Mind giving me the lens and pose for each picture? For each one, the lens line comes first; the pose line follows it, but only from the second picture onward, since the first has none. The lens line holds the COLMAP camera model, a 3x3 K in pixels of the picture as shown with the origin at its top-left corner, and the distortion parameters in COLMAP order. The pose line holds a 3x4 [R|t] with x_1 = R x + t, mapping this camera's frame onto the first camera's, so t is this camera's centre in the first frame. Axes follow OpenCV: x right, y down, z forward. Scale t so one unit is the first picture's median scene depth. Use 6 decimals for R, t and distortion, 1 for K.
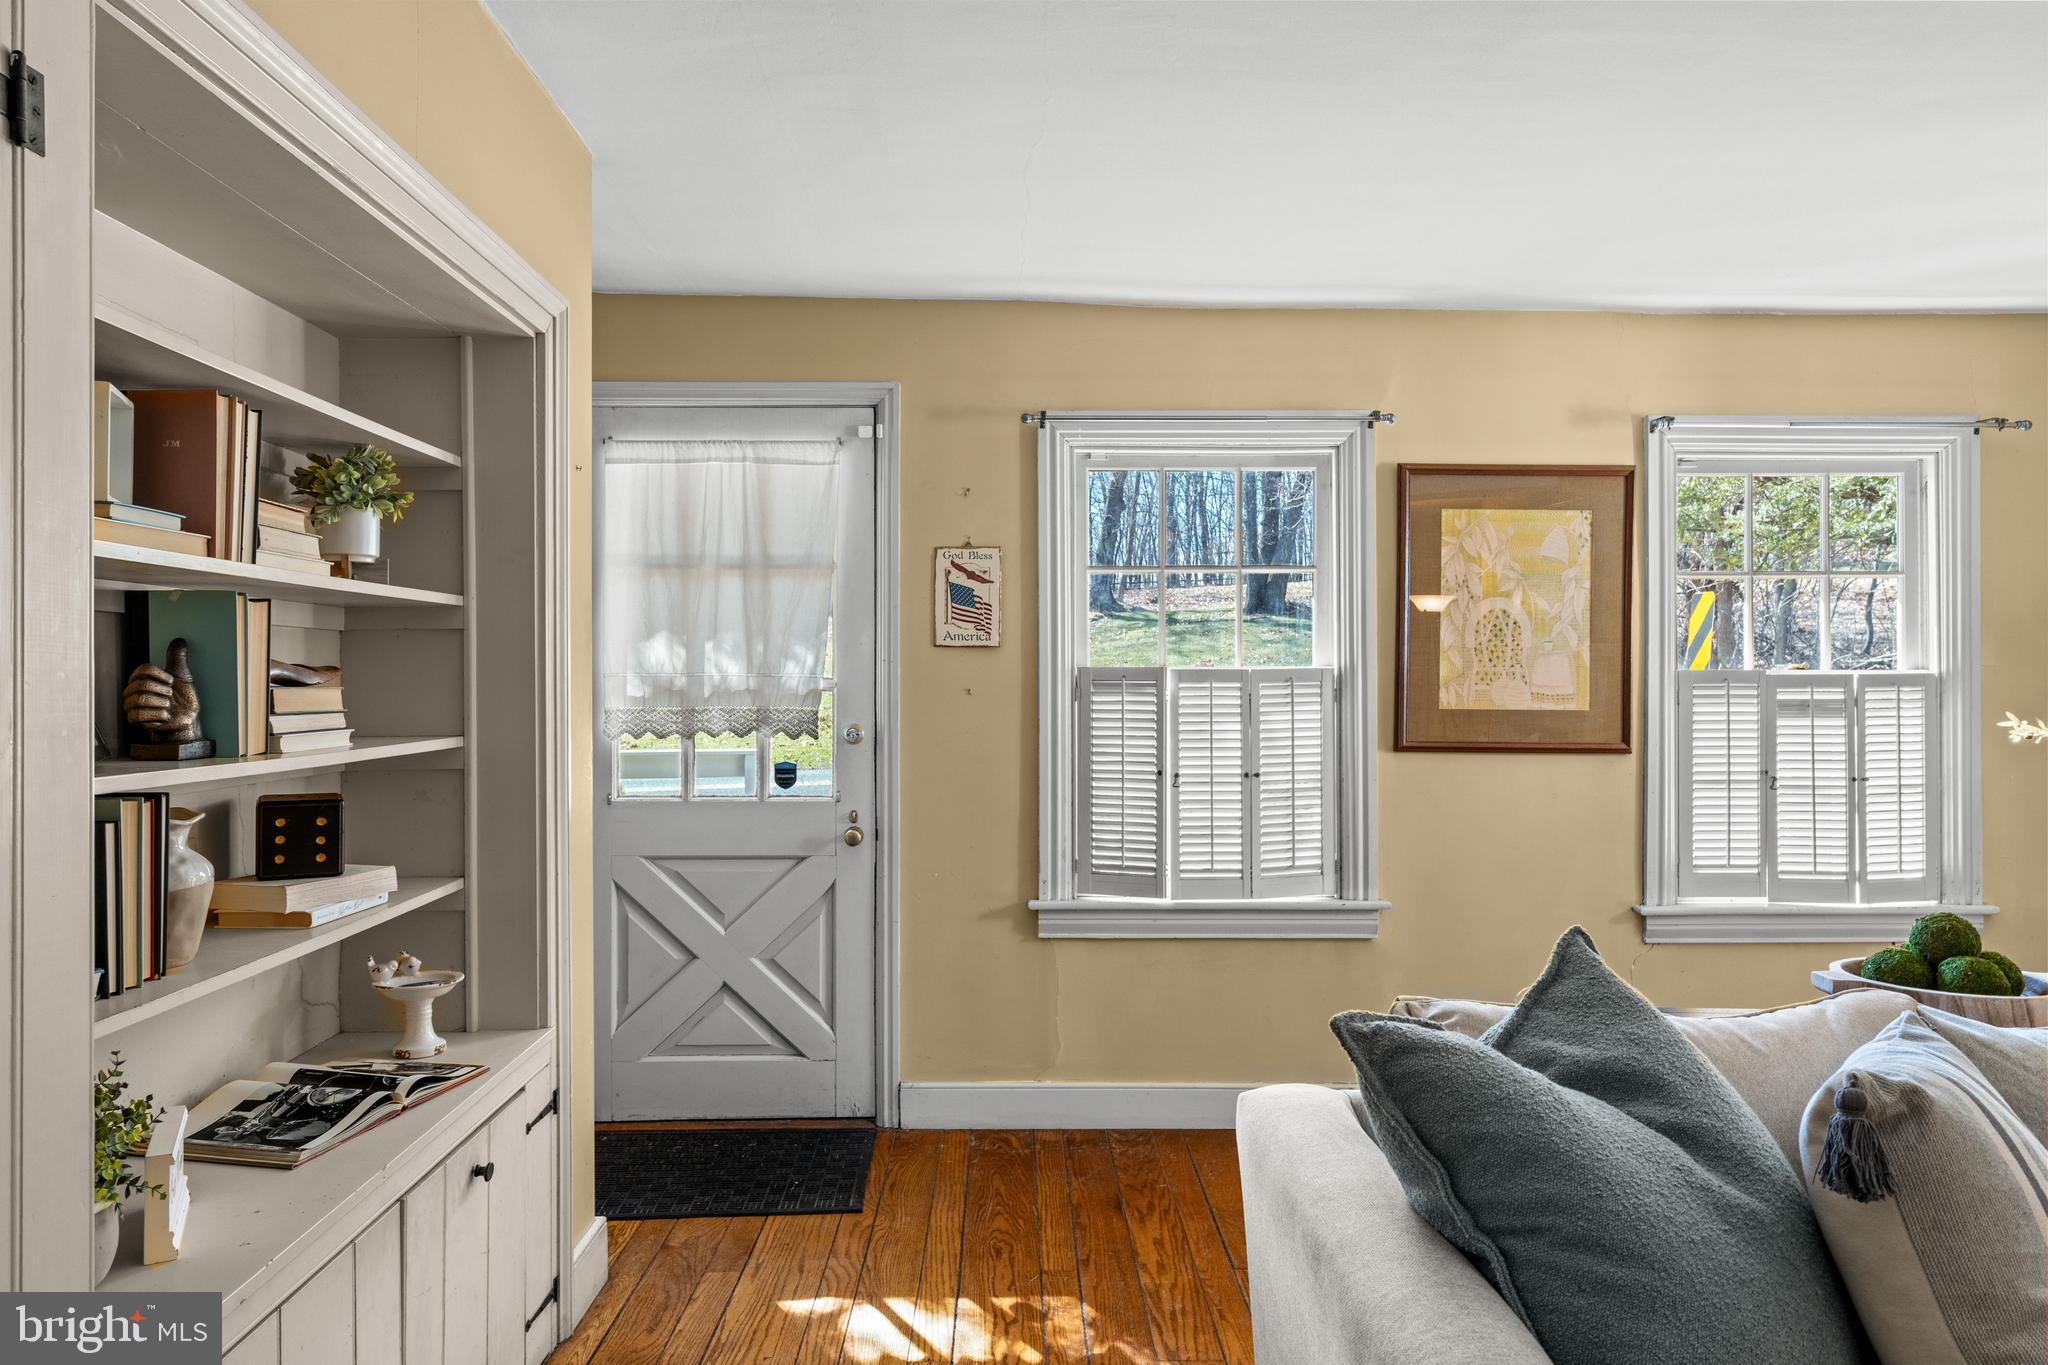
lens RADIAL K [[1318.4, 0, 1011.5], [0, 1318.4, 682.1], [0, 0, 1]] dist [0.001705, 0.005240]
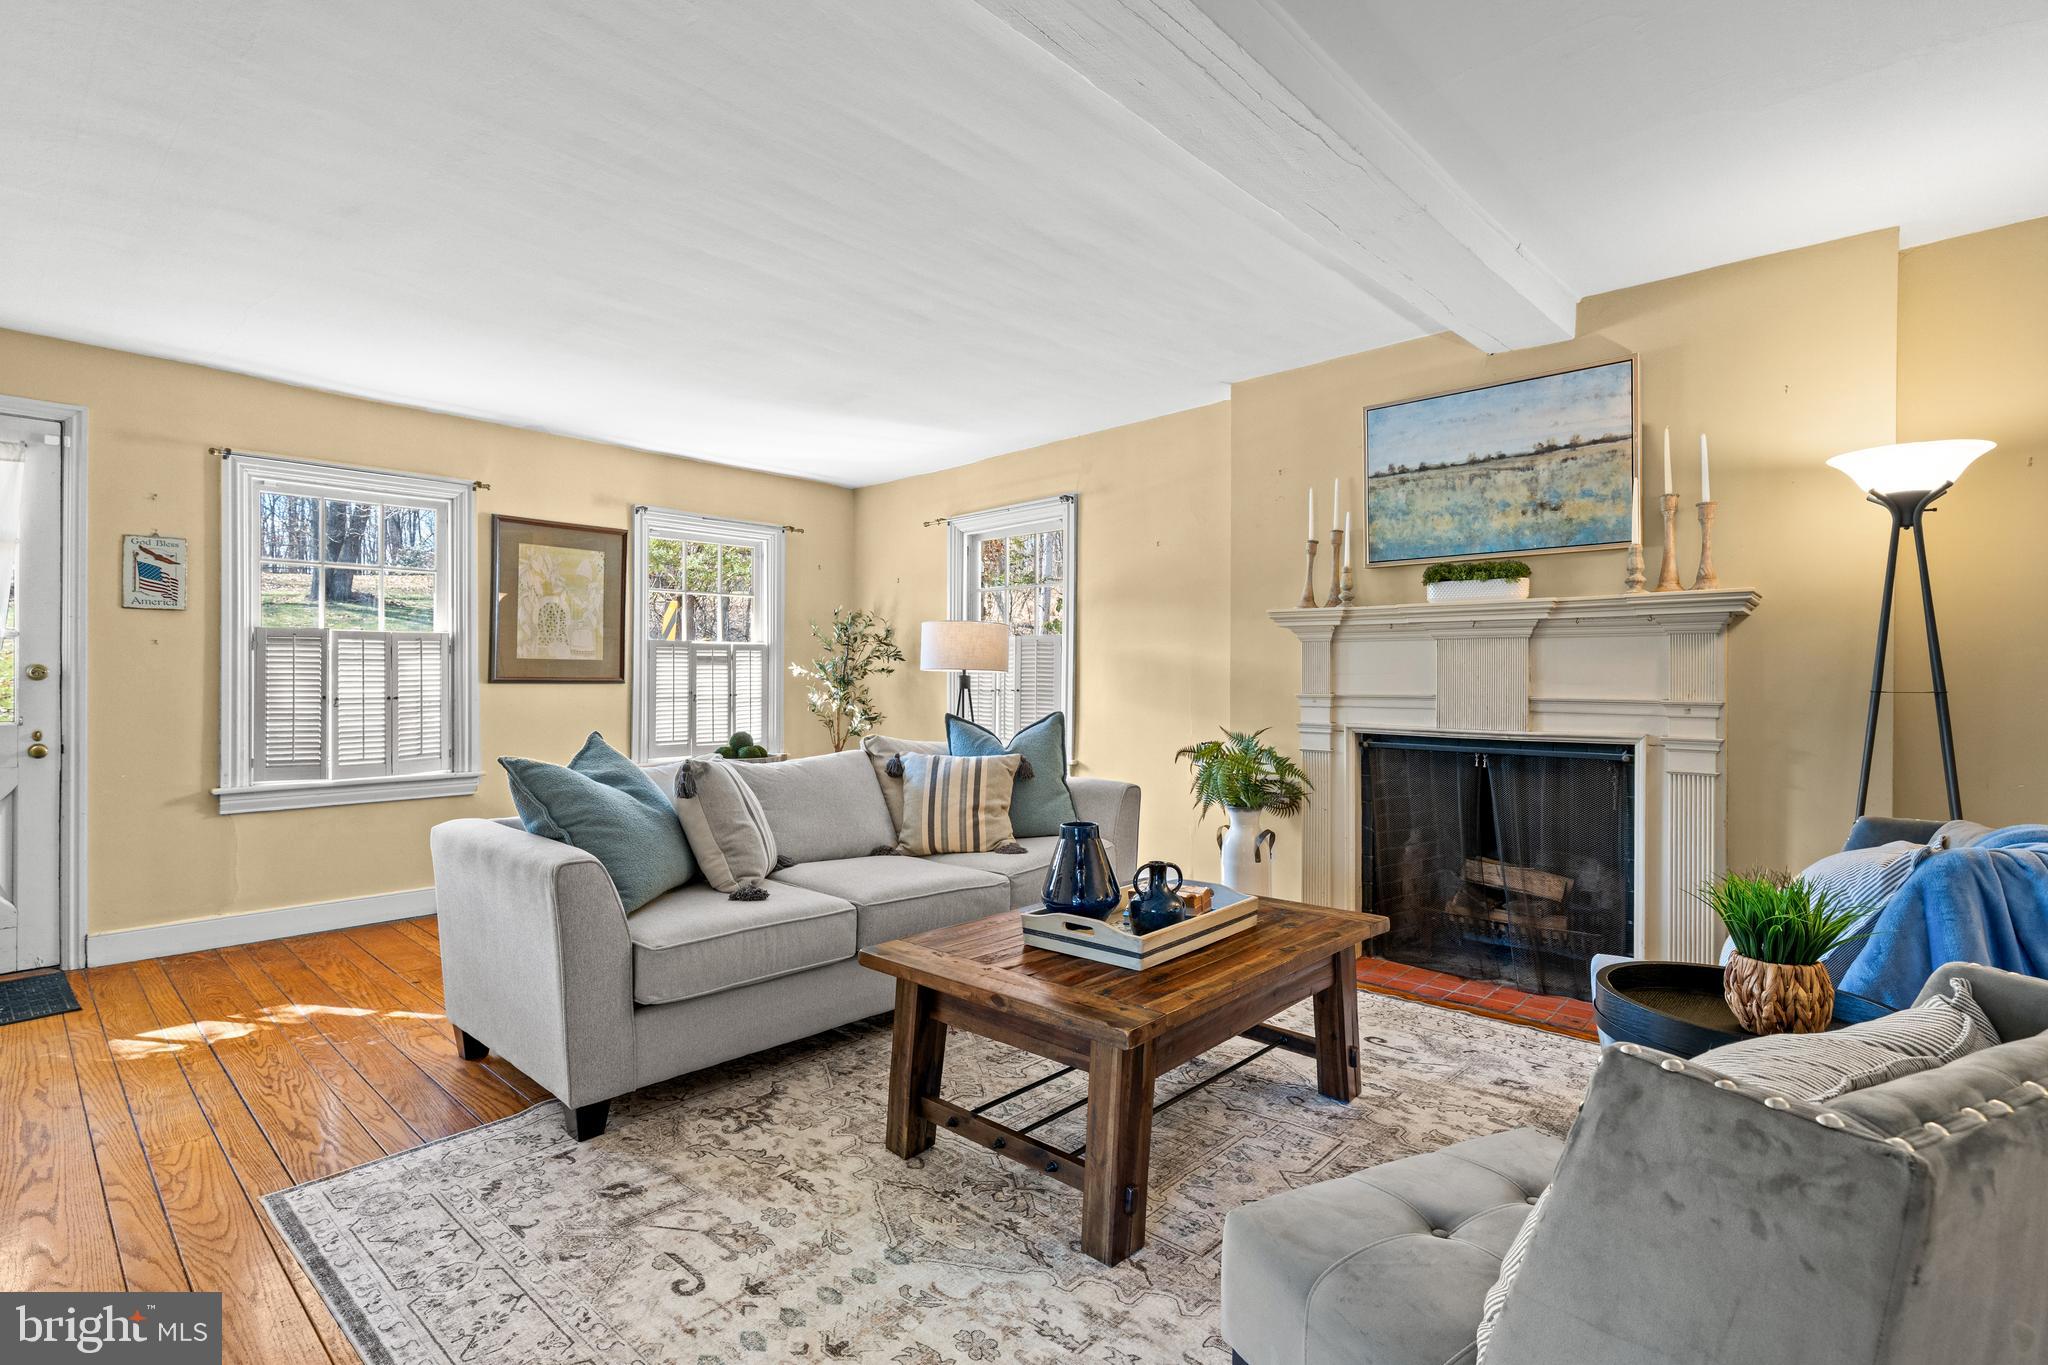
lens RADIAL K [[968.0, 0, 1011.2], [0, 968.0, 671.6], [0, 0, 1]] dist [-0.000197, 0.000549]
pose [[0.689069, 0.002420, 0.724692, -0.151108], [-0.008222, 0.999956, 0.004479, 0.026867], [-0.724649, -0.009045, 0.689059, -0.350978]]
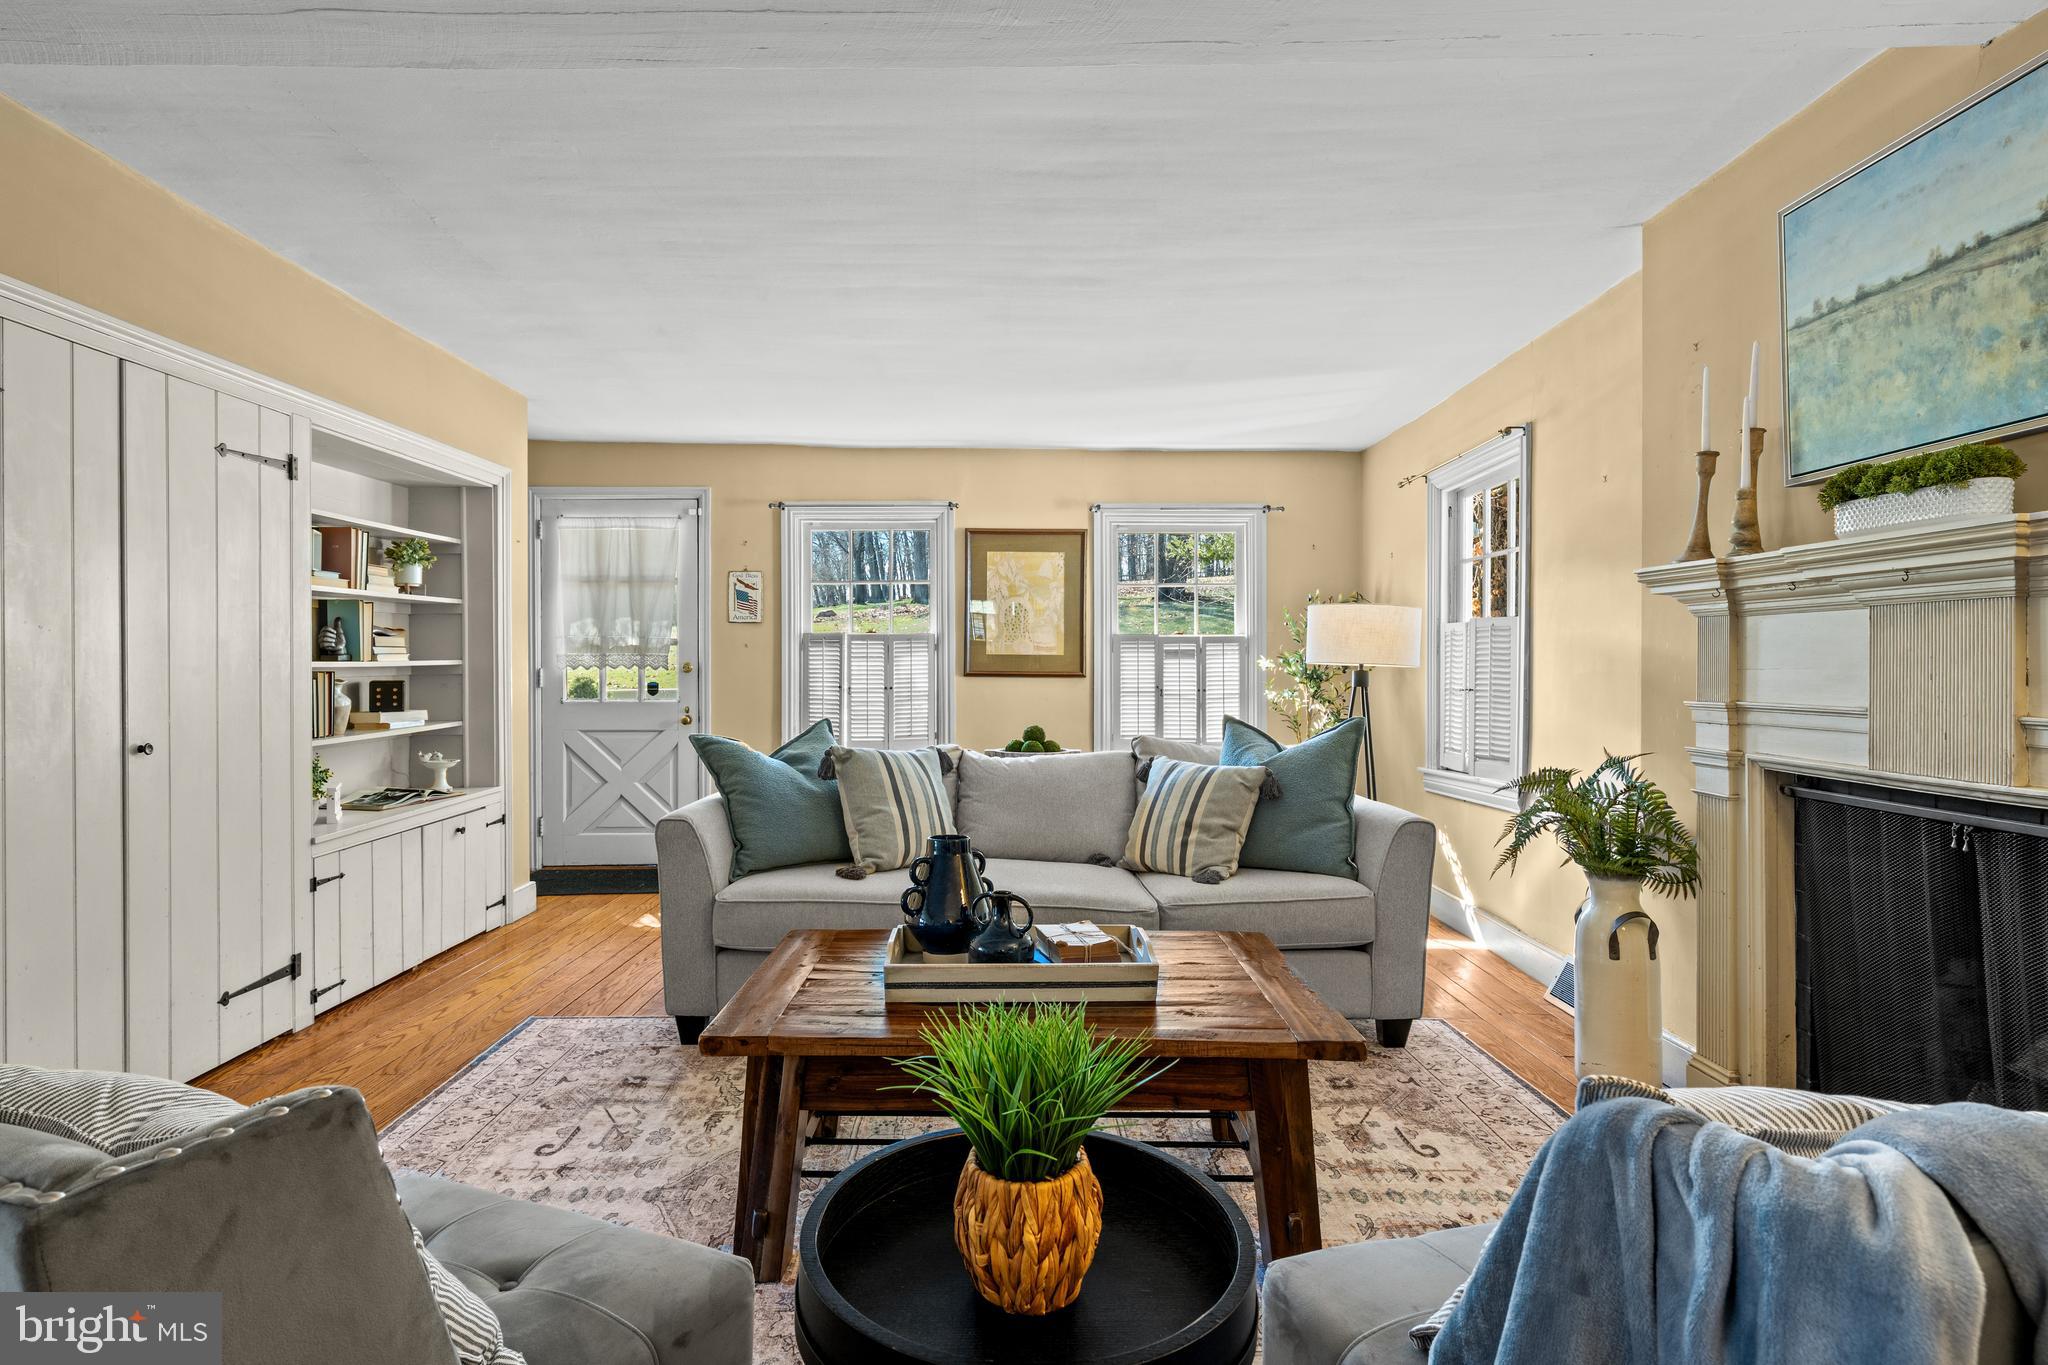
lens RADIAL K [[1062.0, 0, 1012.1], [0, 1062.0, 661.4], [0, 0, 1]] dist [-0.005824, 0.003782]
pose [[0.999979, -0.000207, -0.006451, 0.373691], [0.000243, 0.999984, 0.005581, 0.022116], [0.006450, -0.005582, 0.999964, -0.569533]]
